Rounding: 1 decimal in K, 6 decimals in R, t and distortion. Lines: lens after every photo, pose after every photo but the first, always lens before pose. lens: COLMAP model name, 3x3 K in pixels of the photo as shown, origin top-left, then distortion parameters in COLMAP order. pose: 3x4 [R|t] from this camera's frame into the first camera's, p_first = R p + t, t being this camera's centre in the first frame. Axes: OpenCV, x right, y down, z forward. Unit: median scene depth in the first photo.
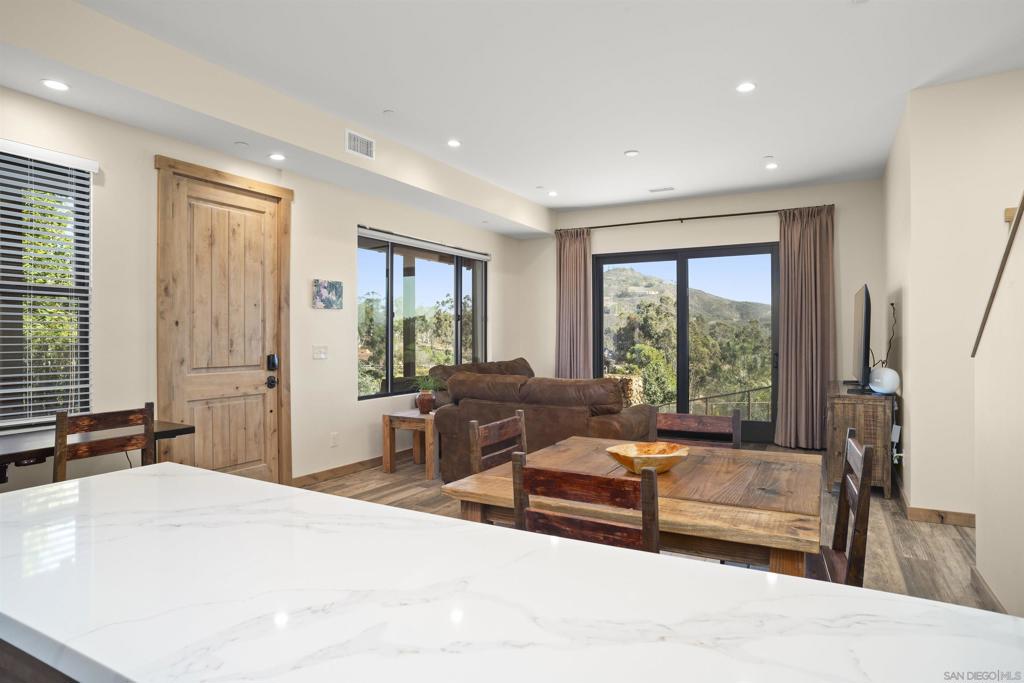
lens RADIAL K [[580.1, 0, 517.2], [0, 580.1, 330.4], [0, 0, 1]] dist [-0.098469, 0.065146]
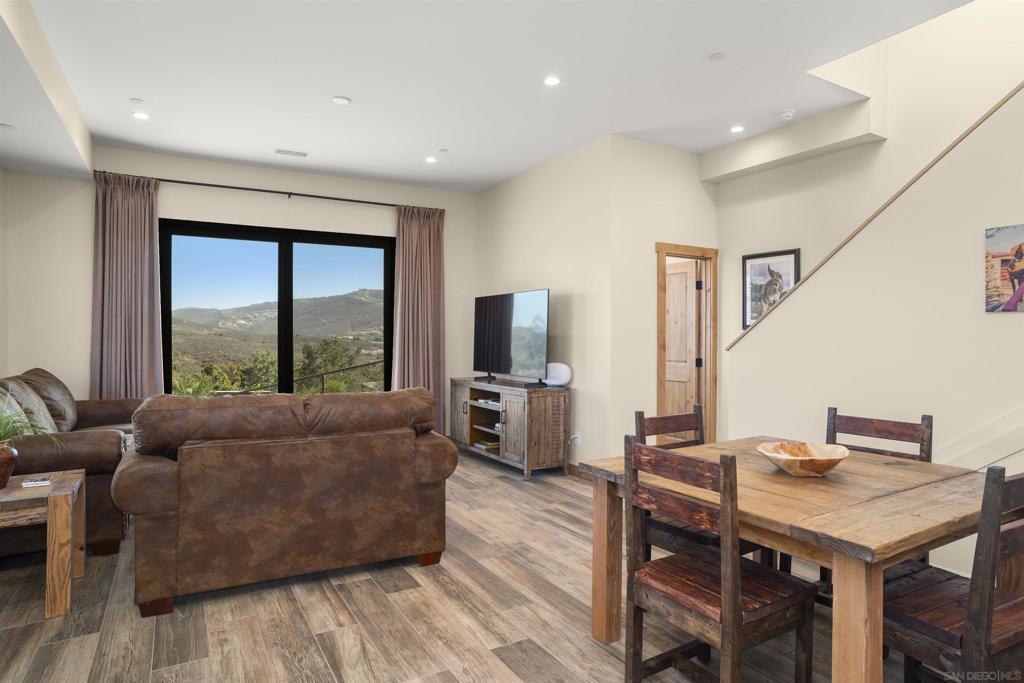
lens RADIAL K [[587.5, 0, 516.9], [0, 587.5, 336.6], [0, 0, 1]] dist [-0.098147, 0.068921]
pose [[0.512373, 0.003829, 0.858755, -0.405408], [-0.012293, 0.999920, 0.002876, 0.010105], [-0.858675, -0.012030, 0.512379, 0.444780]]
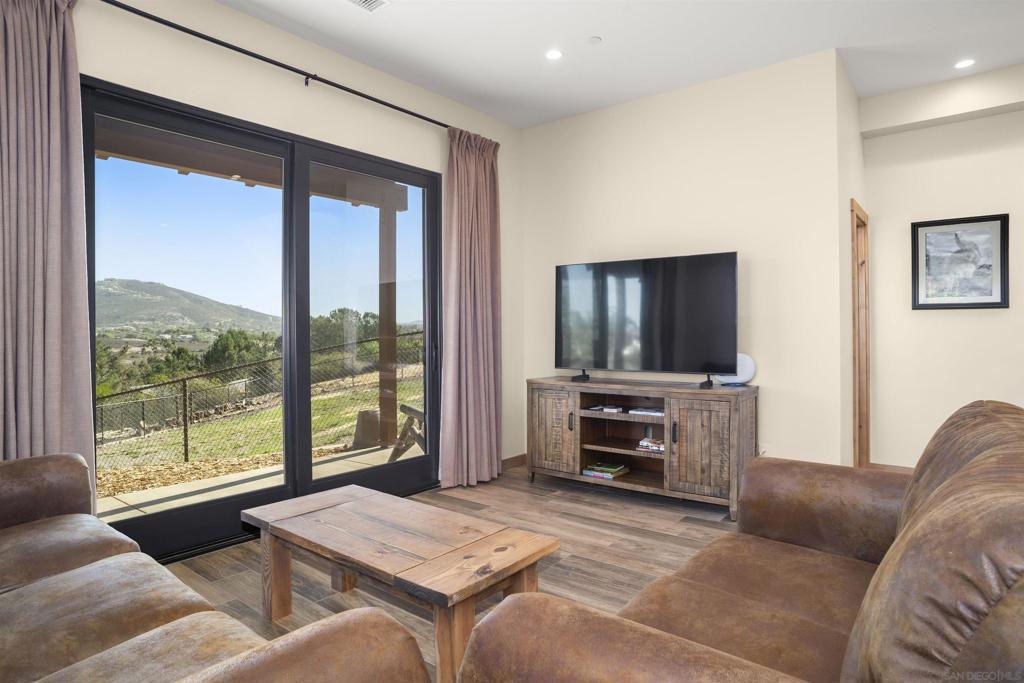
lens RADIAL K [[580.1, 0, 517.2], [0, 580.1, 330.4], [0, 0, 1]] dist [-0.098469, 0.065146]
pose [[0.169520, -0.002669, 0.985523, -0.246082], [-0.001885, 0.999994, 0.003033, 0.028896], [-0.985525, -0.002372, 0.169514, 1.149843]]
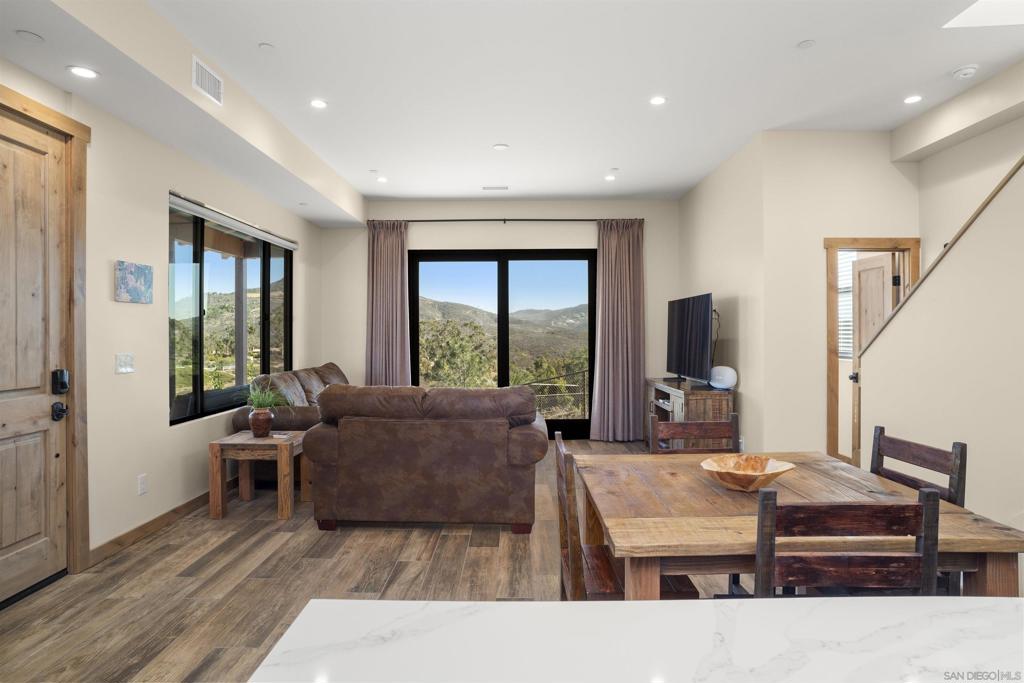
lens RADIAL K [[580.1, 0, 517.2], [0, 580.1, 330.4], [0, 0, 1]] dist [-0.098469, 0.065146]
pose [[0.878669, 0.002668, 0.477424, -0.266045], [-0.003800, 0.999992, 0.001407, -0.006569], [-0.477416, -0.003051, 0.878672, 0.170388]]
